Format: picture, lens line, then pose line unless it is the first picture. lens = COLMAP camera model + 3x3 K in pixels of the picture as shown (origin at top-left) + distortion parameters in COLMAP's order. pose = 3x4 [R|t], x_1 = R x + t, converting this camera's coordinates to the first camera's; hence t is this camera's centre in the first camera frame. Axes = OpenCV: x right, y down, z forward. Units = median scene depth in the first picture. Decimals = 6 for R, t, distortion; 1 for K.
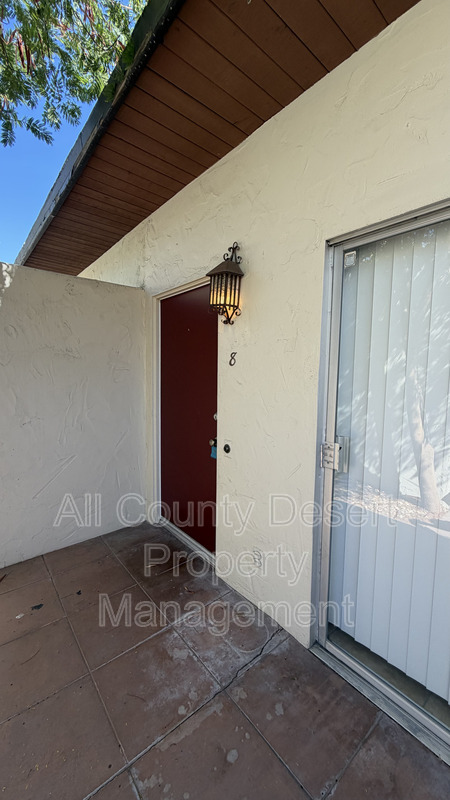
lens RADIAL K [[319.2, 0, 224.2], [0, 319.2, 395.9], [0, 0, 1]] dist [-0.000443, 0.000755]
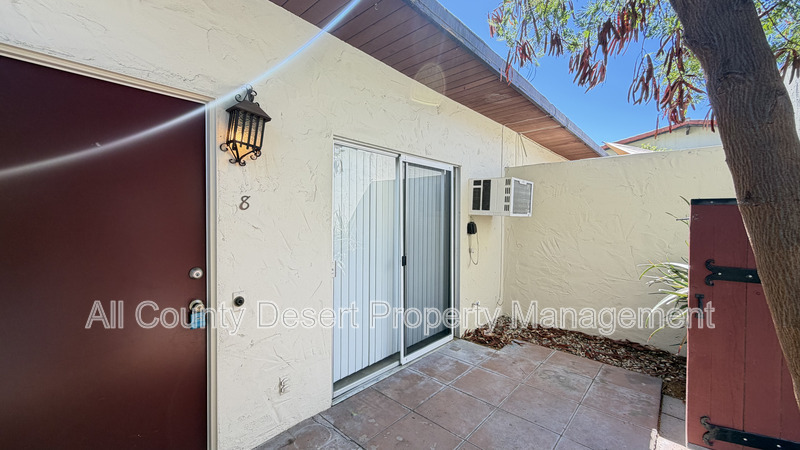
lens RADIAL K [[319.2, 0, 398.9], [0, 319.2, 225.6], [0, 0, 1]] dist [-0.000443, 0.000755]
pose [[-0.168990, -0.032087, 0.985095, -0.975704], [0.054686, 0.997625, 0.041876, -0.062859], [-0.984099, 0.060948, -0.166834, 0.721086]]
